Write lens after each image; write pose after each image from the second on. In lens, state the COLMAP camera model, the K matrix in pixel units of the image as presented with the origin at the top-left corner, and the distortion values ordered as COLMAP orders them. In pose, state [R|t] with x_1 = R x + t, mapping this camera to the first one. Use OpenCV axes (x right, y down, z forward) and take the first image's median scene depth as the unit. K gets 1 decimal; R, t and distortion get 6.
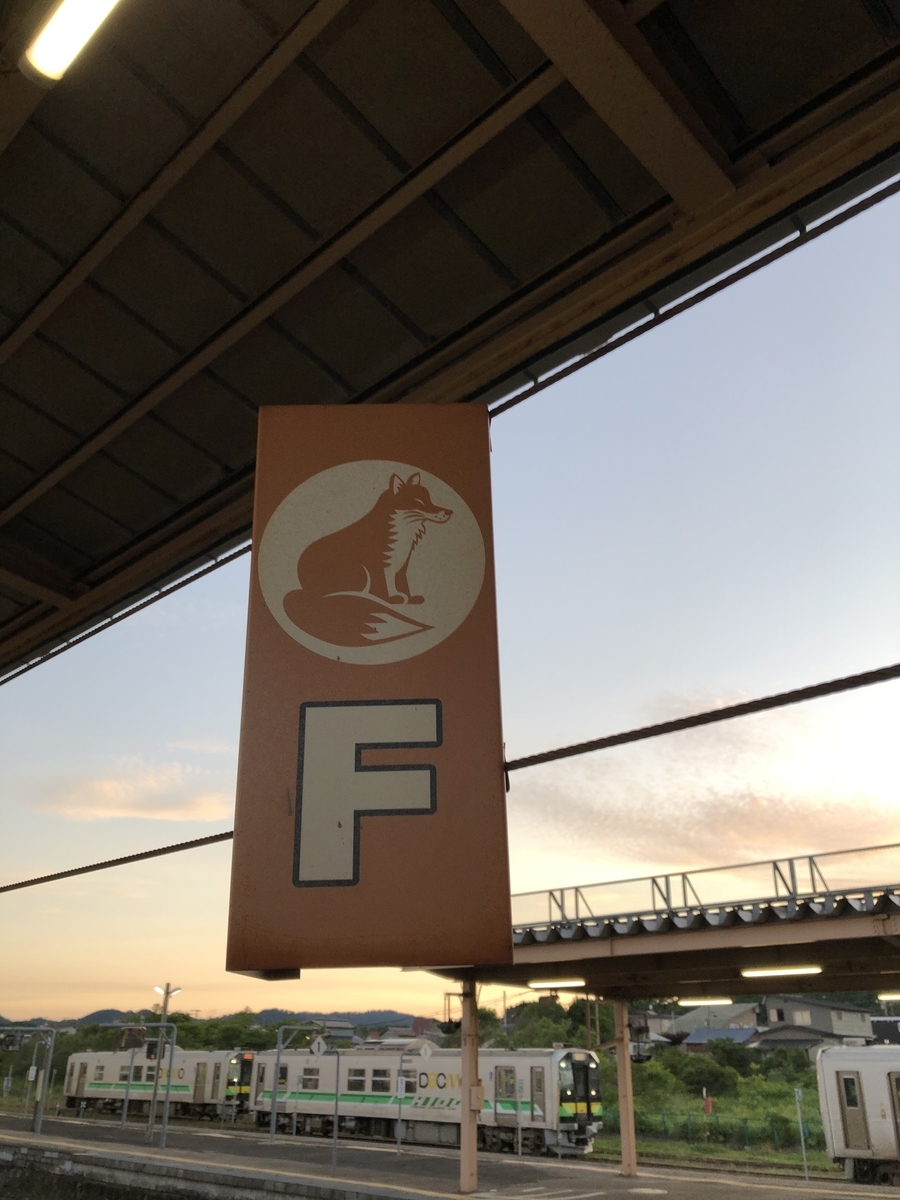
lens RADIAL K [[972.4, 0, 450.0], [0, 972.4, 600.0], [0, 0, 1]] dist [0.010432, 0.004885]
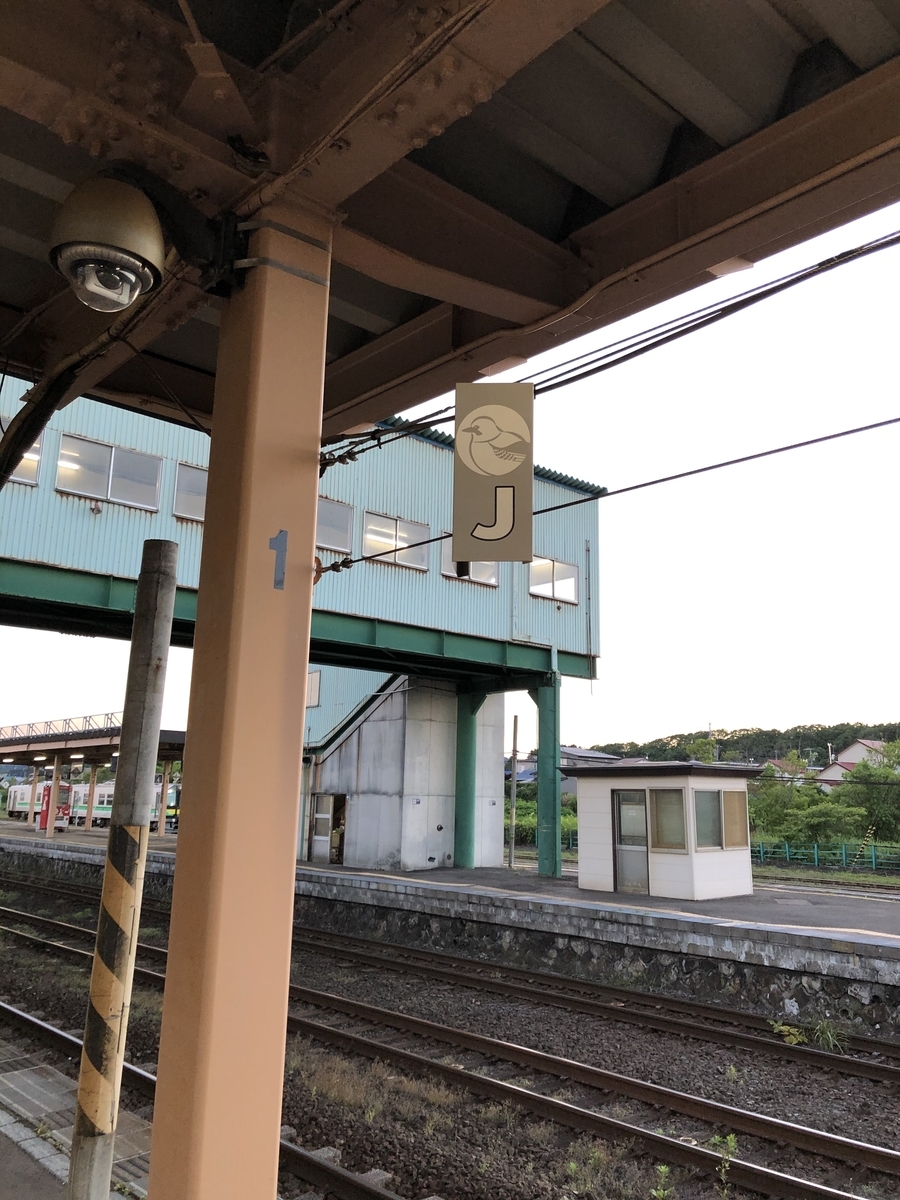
lens RADIAL K [[972.4, 0, 450.0], [0, 972.4, 600.0], [0, 0, 1]] dist [0.010432, 0.004885]
pose [[0.997756, -0.004033, -0.066826, 0.692346], [0.019808, 0.971277, 0.237124, -0.297650], [0.063950, -0.237916, 0.969178, -0.653285]]
